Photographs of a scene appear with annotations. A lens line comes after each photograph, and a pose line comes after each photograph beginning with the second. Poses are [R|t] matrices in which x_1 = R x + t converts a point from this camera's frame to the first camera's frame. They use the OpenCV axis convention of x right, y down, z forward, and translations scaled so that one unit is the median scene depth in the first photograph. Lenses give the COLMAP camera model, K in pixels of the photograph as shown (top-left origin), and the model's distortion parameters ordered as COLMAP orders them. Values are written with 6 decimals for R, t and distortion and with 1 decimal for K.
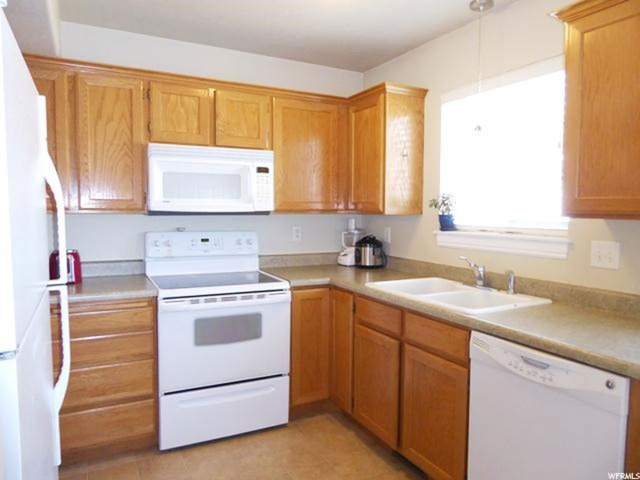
lens RADIAL K [[452.2, 0, 320.0], [0, 452.2, 240.0], [0, 0, 1]] dist [-0.045713, -0.003439]
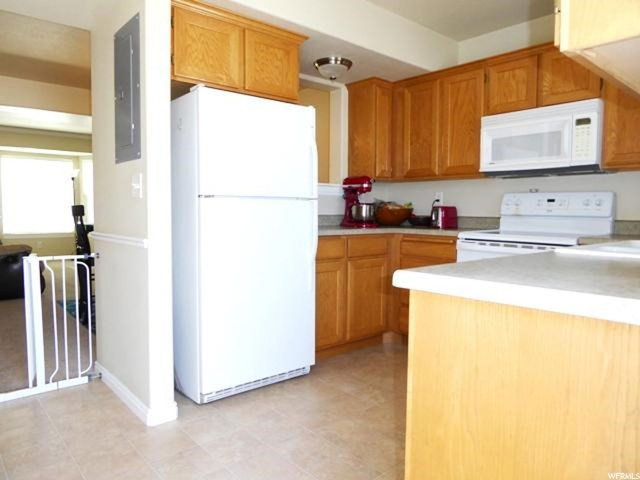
lens RADIAL K [[452.2, 0, 320.0], [0, 452.2, 240.0], [0, 0, 1]] dist [-0.045713, -0.003439]
pose [[0.234569, 0.052004, -0.970707, 0.666577], [-0.077381, 0.996398, 0.034681, 0.103499], [0.969015, 0.066979, 0.237749, 0.269107]]
